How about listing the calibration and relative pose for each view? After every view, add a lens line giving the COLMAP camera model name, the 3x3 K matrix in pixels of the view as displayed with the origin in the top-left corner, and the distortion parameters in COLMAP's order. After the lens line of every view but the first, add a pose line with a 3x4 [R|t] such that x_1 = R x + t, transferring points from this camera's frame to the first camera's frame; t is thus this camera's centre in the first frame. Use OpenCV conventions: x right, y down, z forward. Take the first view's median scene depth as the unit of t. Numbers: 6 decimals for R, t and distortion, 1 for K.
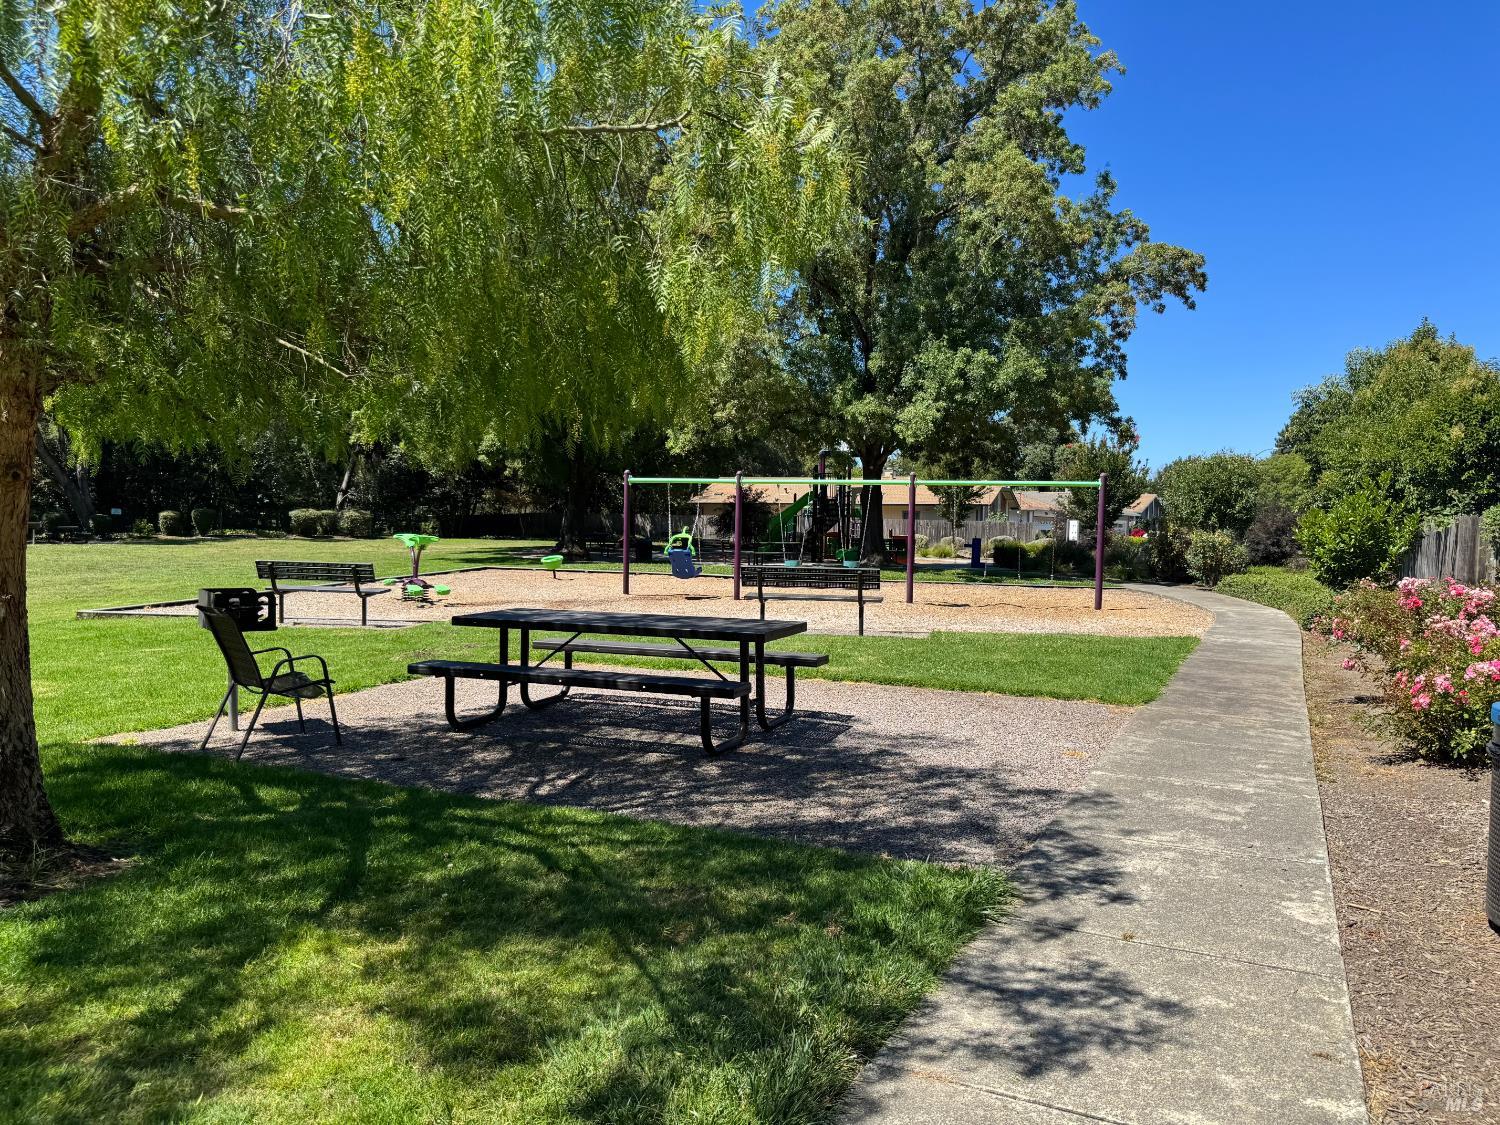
lens RADIAL K [[1061.0, 0, 753.0], [0, 1061.0, 564.8], [0, 0, 1]] dist [-0.000127, -0.006325]
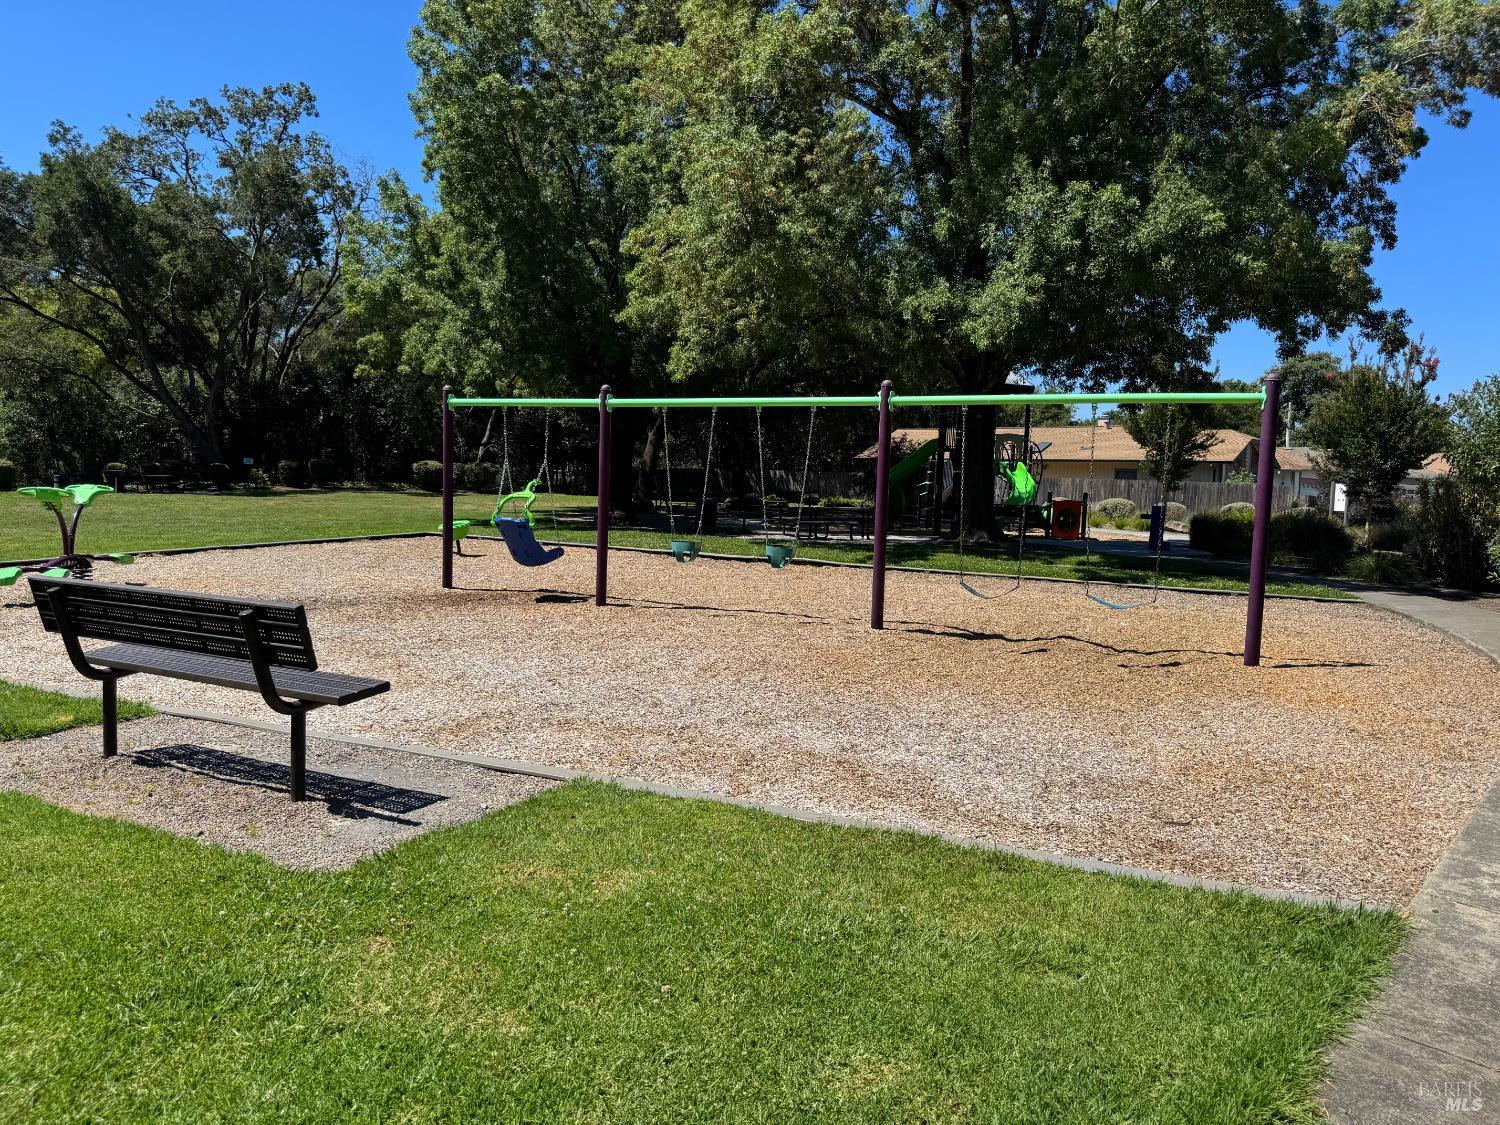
lens RADIAL K [[1061.0, 0, 759.2], [0, 1061.0, 550.2], [0, 0, 1]] dist [-0.000127, -0.006325]
pose [[0.971336, 0.027949, -0.236062, 0.556792], [-0.022344, 0.999402, 0.026389, -0.038826], [0.236658, -0.020358, 0.971380, 1.232610]]
